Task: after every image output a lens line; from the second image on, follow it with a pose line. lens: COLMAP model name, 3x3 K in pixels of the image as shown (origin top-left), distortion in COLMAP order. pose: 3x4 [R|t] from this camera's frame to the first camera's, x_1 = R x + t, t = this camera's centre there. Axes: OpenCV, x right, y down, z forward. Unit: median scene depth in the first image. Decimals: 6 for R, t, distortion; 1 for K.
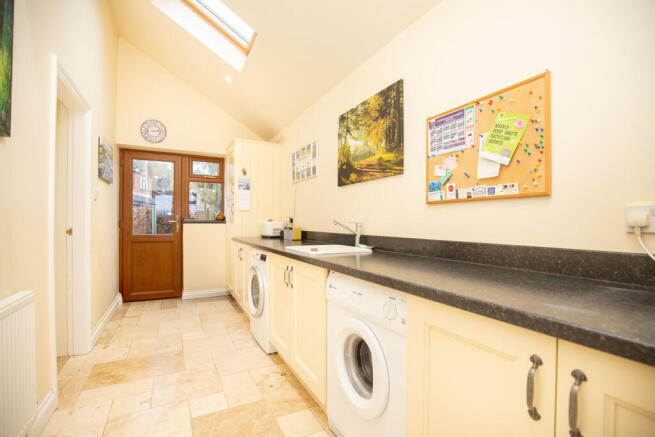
lens RADIAL K [[304.5, 0, 329.3], [0, 304.5, 222.9], [0, 0, 1]] dist [-0.026483, -0.000505]
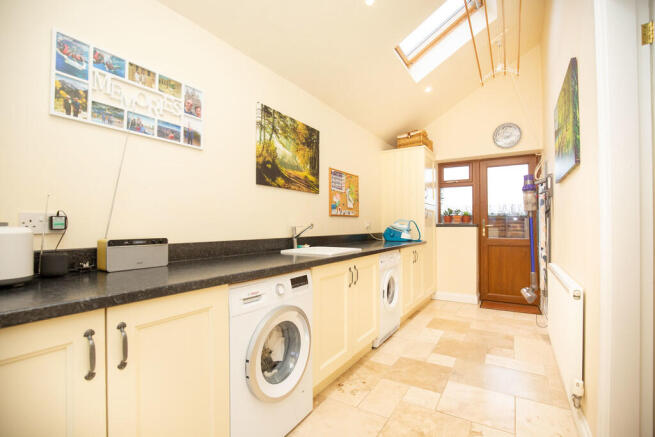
lens RADIAL K [[304.5, 0, 329.2], [0, 304.5, 219.5], [0, 0, 1]] dist [-0.026483, -0.000505]
pose [[-0.506693, 0.007761, 0.862092, -0.945991], [-0.005022, 0.999916, -0.011953, -0.014383], [-0.862112, -0.010386, -0.506611, 1.489035]]
